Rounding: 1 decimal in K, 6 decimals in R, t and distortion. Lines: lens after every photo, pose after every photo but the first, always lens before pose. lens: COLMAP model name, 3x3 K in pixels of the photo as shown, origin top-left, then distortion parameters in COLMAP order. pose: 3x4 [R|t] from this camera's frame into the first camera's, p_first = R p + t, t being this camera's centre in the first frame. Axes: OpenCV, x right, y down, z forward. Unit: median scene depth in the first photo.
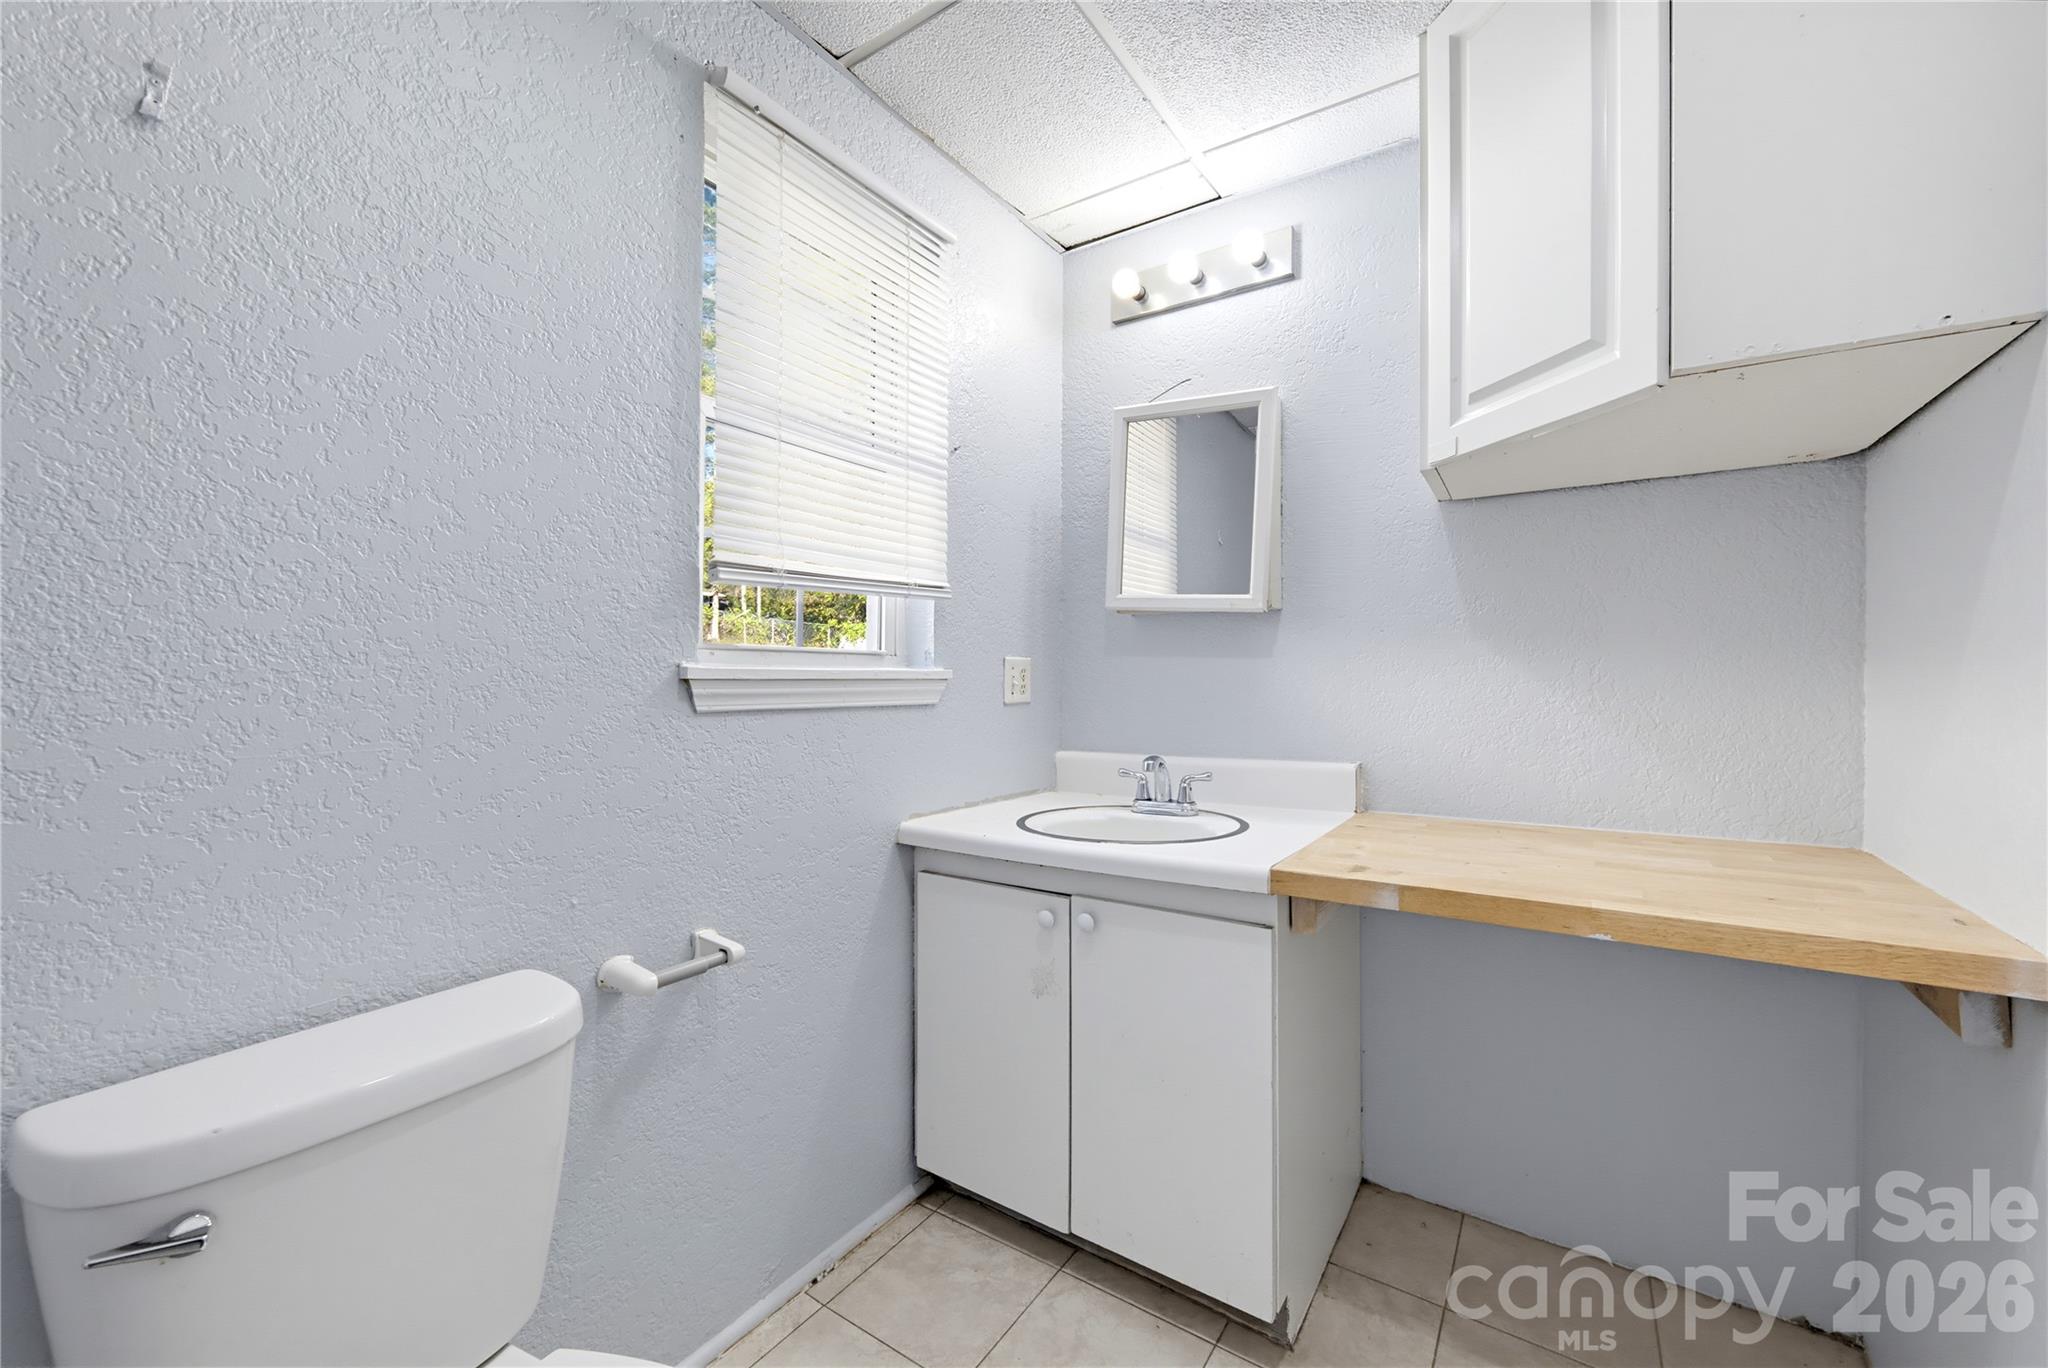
lens RADIAL K [[810.6, 0, 1022.4], [0, 810.6, 678.7], [0, 0, 1]] dist [-0.007500, 0.002598]
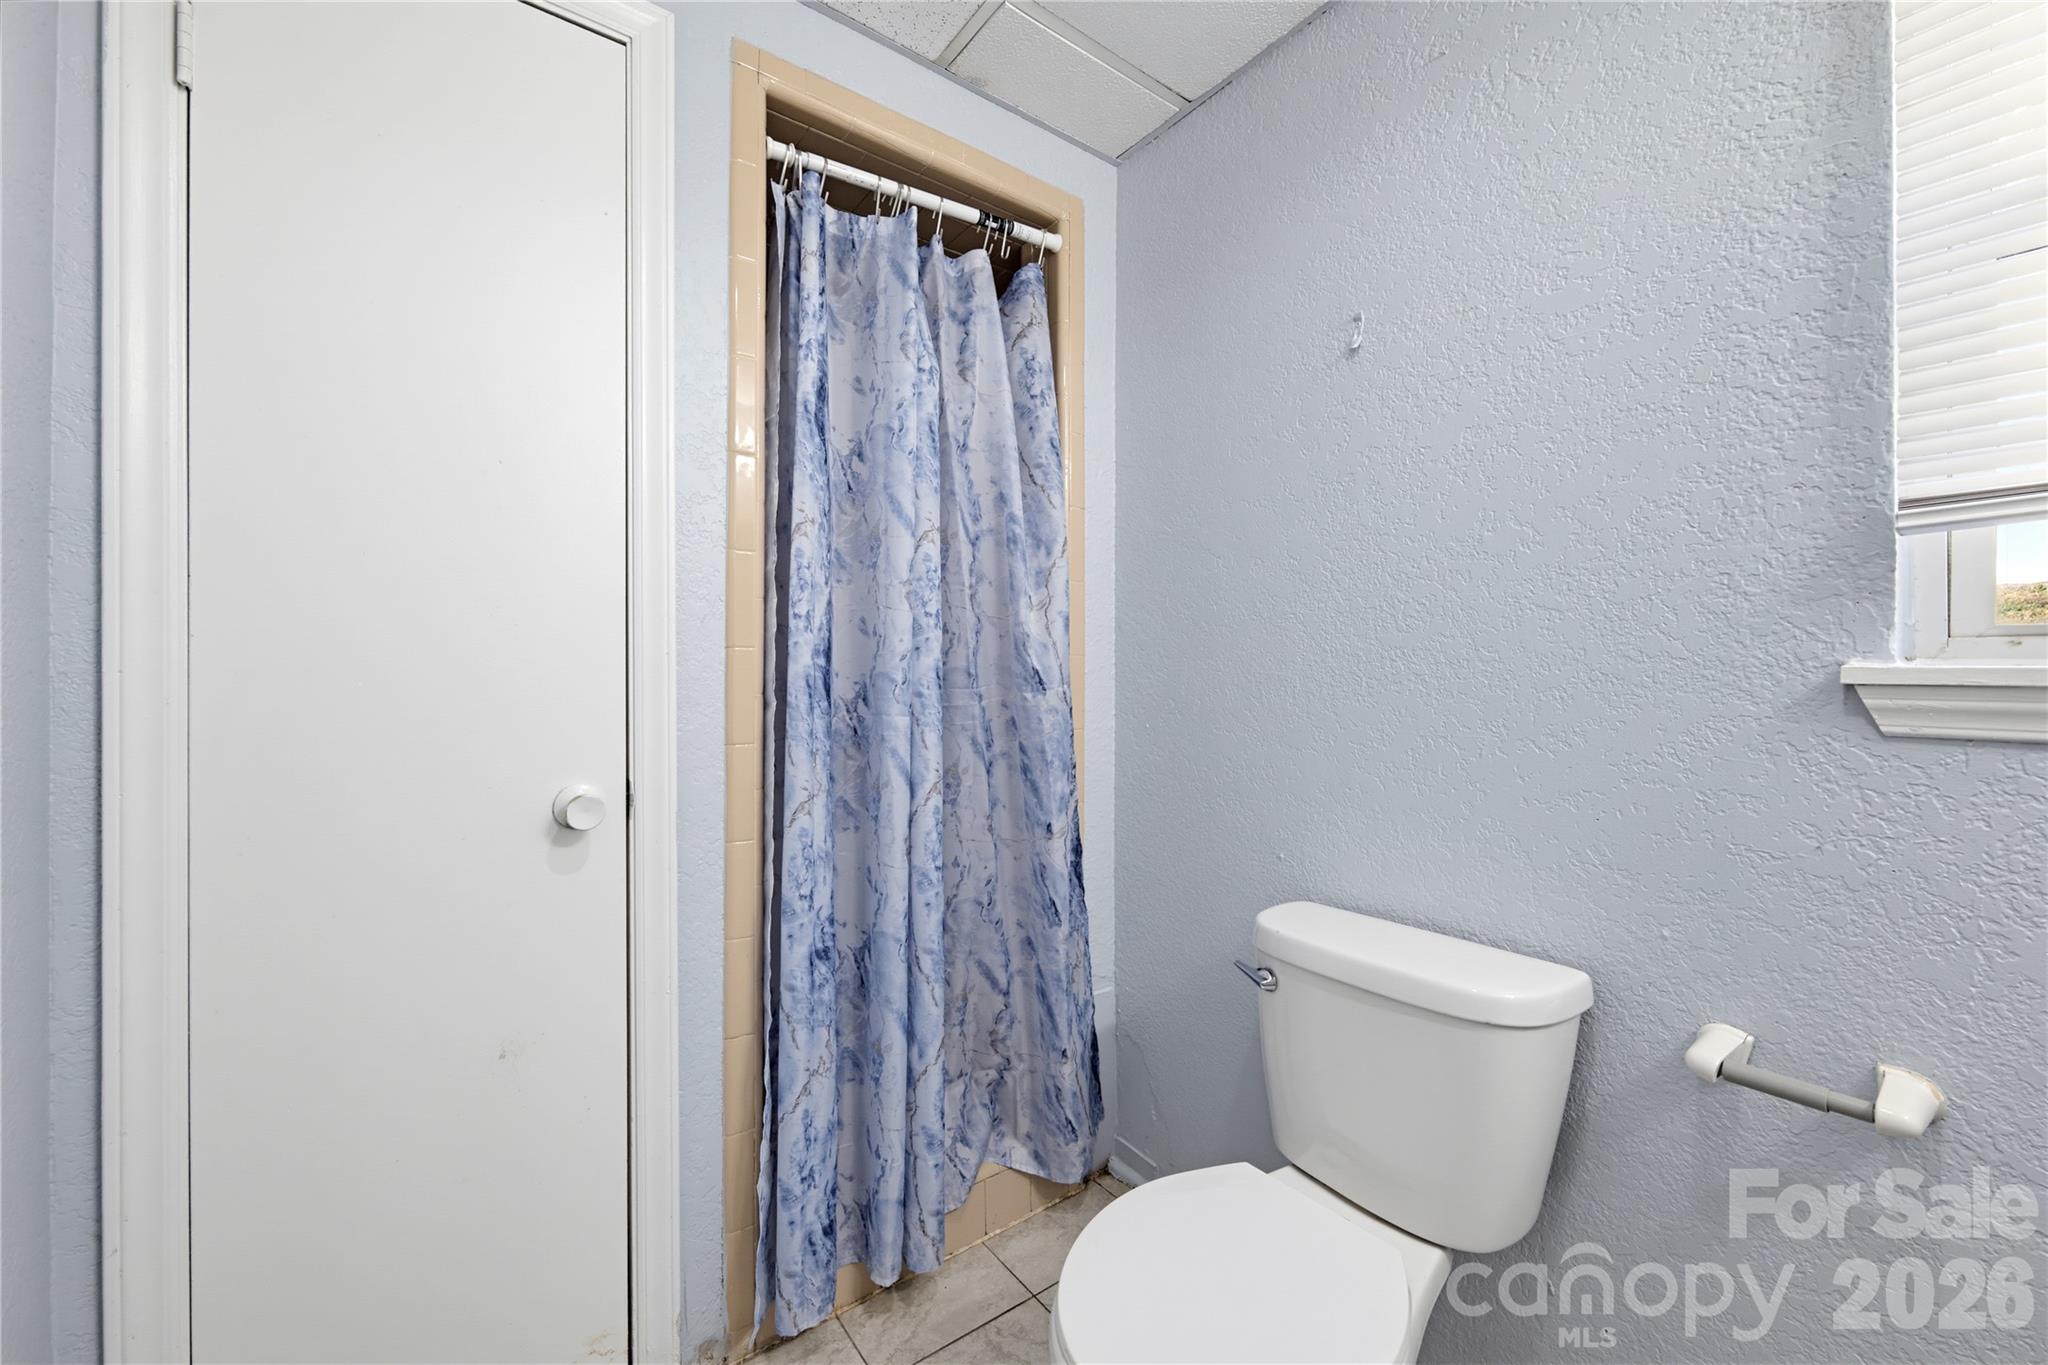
lens RADIAL K [[810.6, 0, 1025.7], [0, 810.6, 677.3], [0, 0, 1]] dist [-0.007500, 0.002598]
pose [[-0.345112, -0.001494, -0.938560, 0.497041], [-0.011274, 0.999933, 0.002554, 0.000627], [0.938494, 0.011463, -0.345105, 0.615712]]
